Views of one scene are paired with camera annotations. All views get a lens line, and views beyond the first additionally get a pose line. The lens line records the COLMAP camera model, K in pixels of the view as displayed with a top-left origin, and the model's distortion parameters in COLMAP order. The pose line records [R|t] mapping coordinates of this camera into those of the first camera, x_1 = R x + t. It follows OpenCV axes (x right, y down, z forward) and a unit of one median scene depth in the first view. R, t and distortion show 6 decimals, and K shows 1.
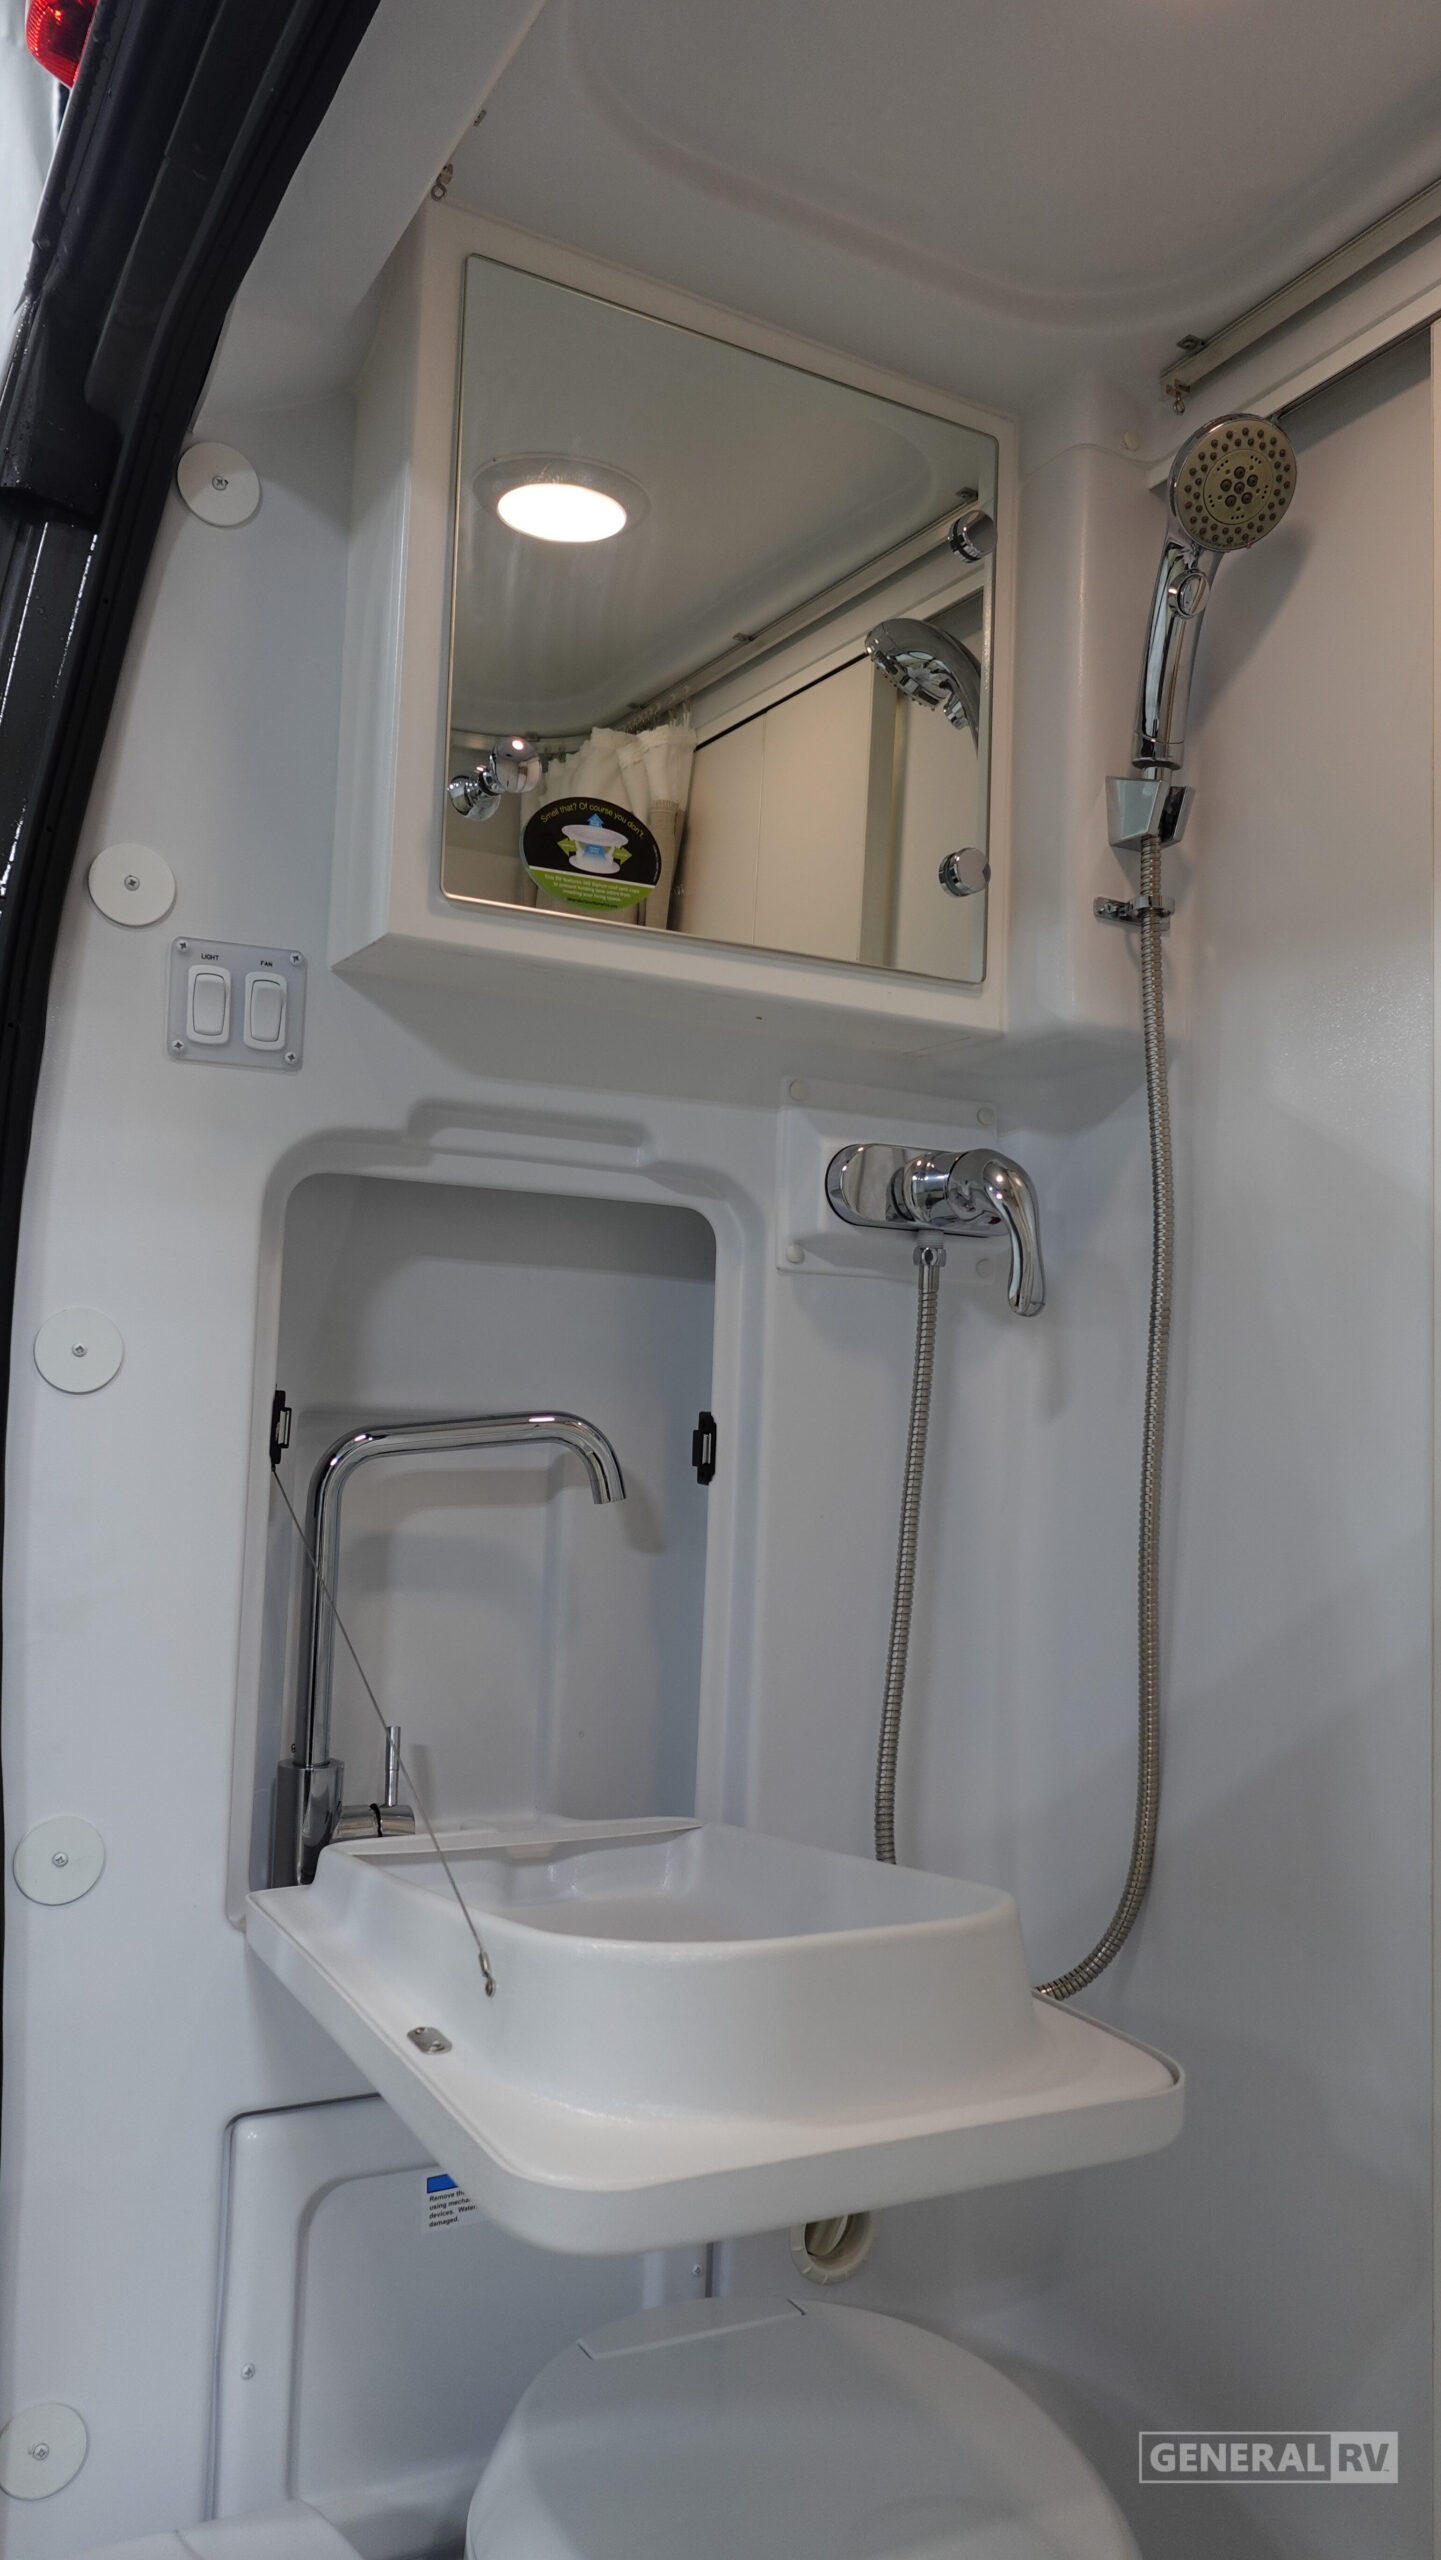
lens RADIAL K [[1809.2, 0, 720.5], [0, 1809.2, 1280.0], [0, 0, 1]] dist [-0.001446, 0.004905]
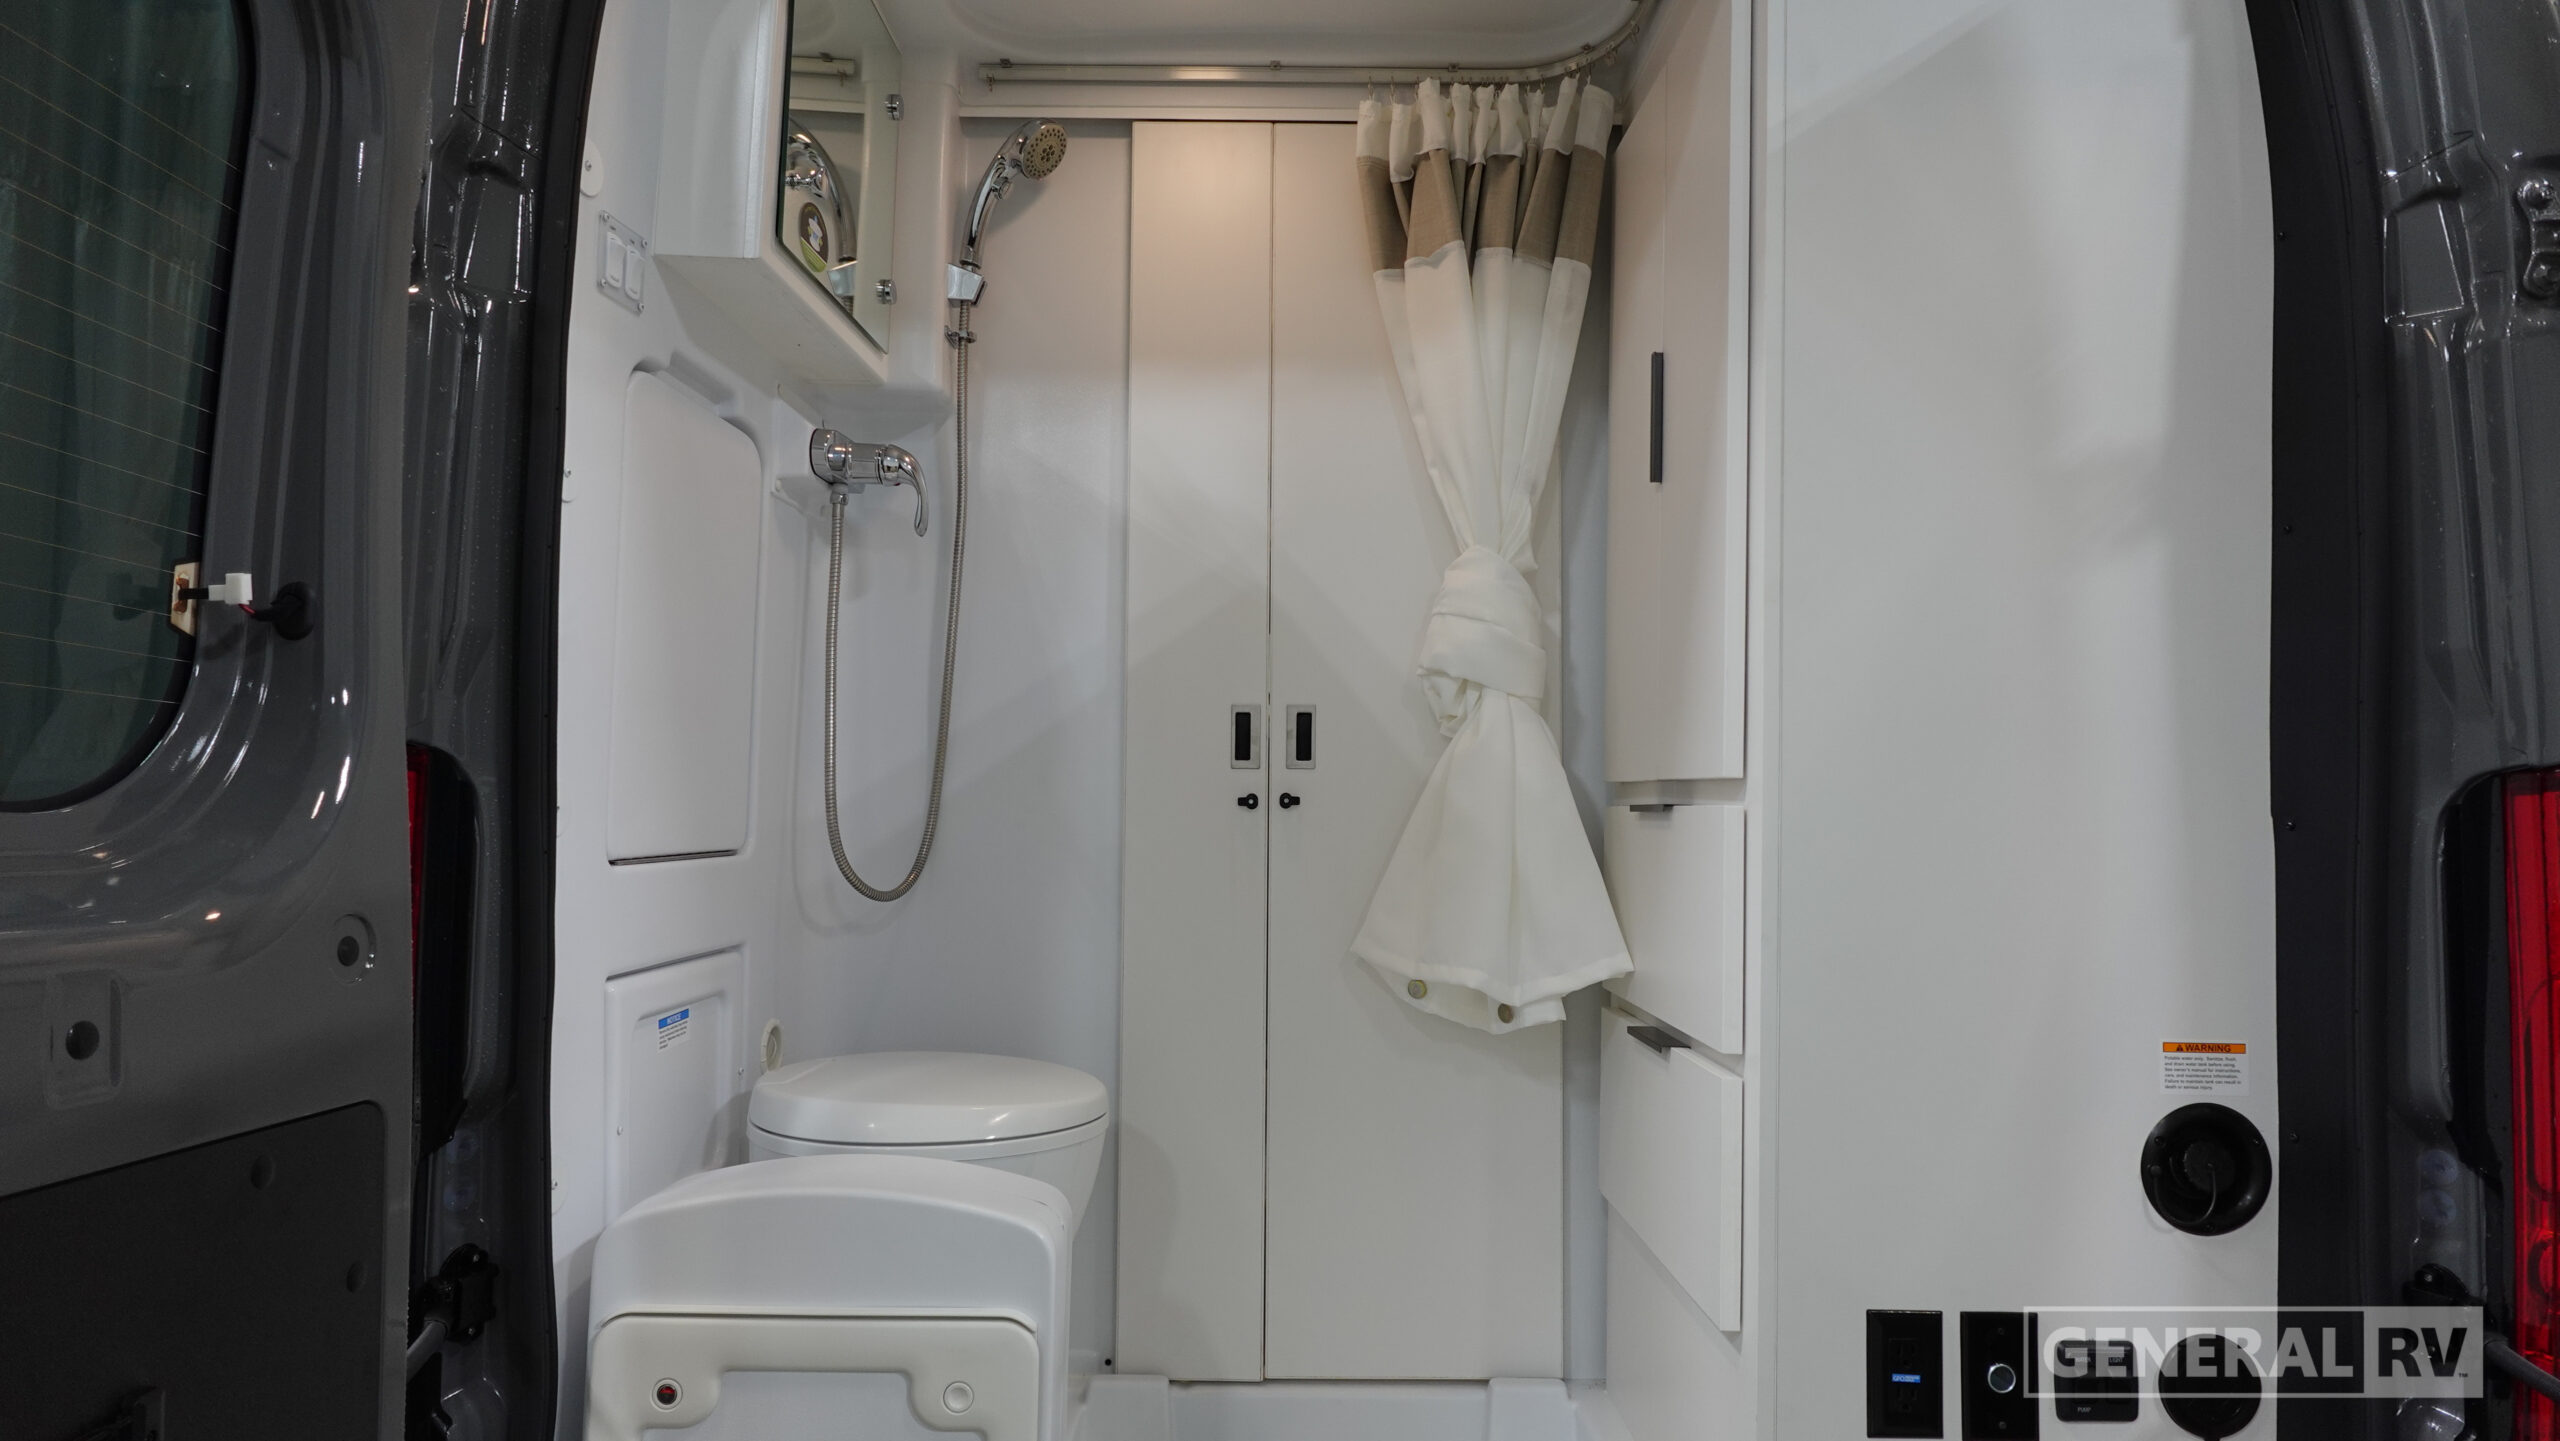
lens RADIAL K [[1494.2, 0, 1283.0], [0, 1494.2, 717.8], [0, 0, 1]] dist [0.004651, 0.002788]
pose [[0.485441, 0.019193, 0.874059, -1.008654], [-0.061714, 0.998017, 0.012360, 0.165825], [-0.872089, -0.059942, 0.485663, -0.114974]]
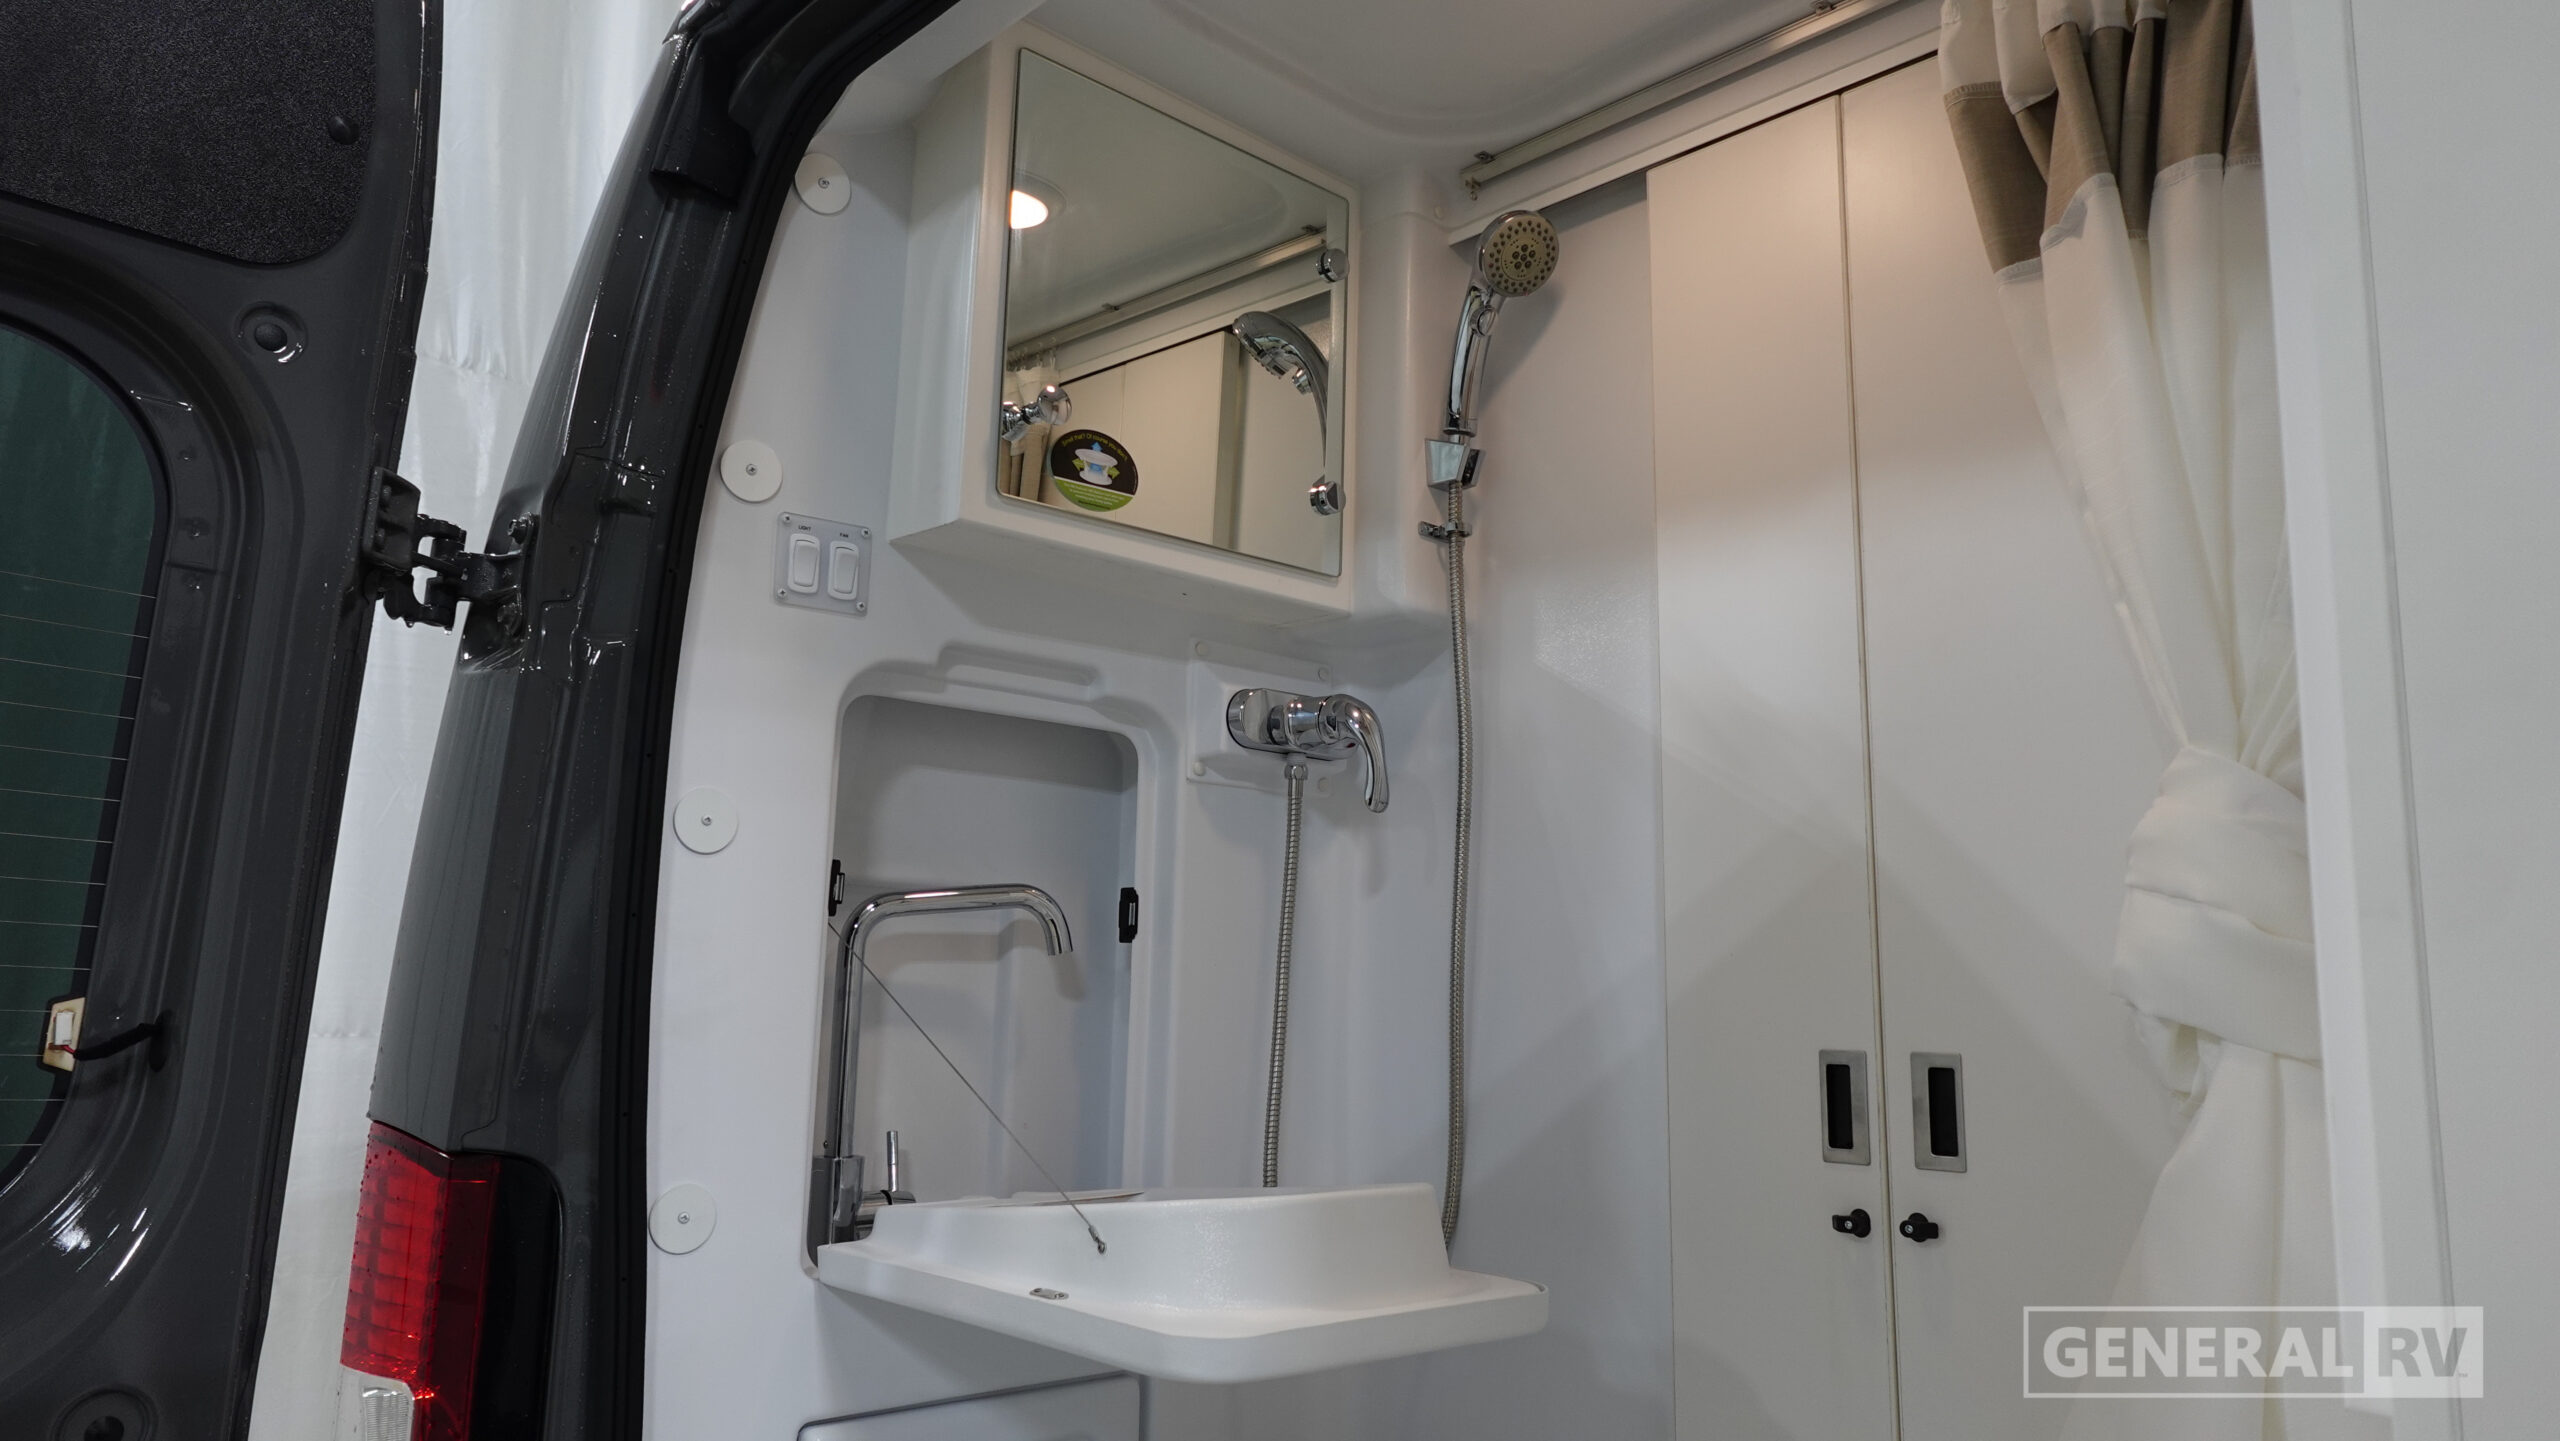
lens RADIAL K [[1683.0, 0, 1284.9], [0, 1683.0, 714.4], [0, 0, 1]] dist [-0.000955, -0.001910]
pose [[0.967734, 0.027961, 0.250418, -0.225815], [-0.006439, 0.996244, -0.086354, 0.056702], [-0.251892, 0.081955, 0.964279, -0.245288]]
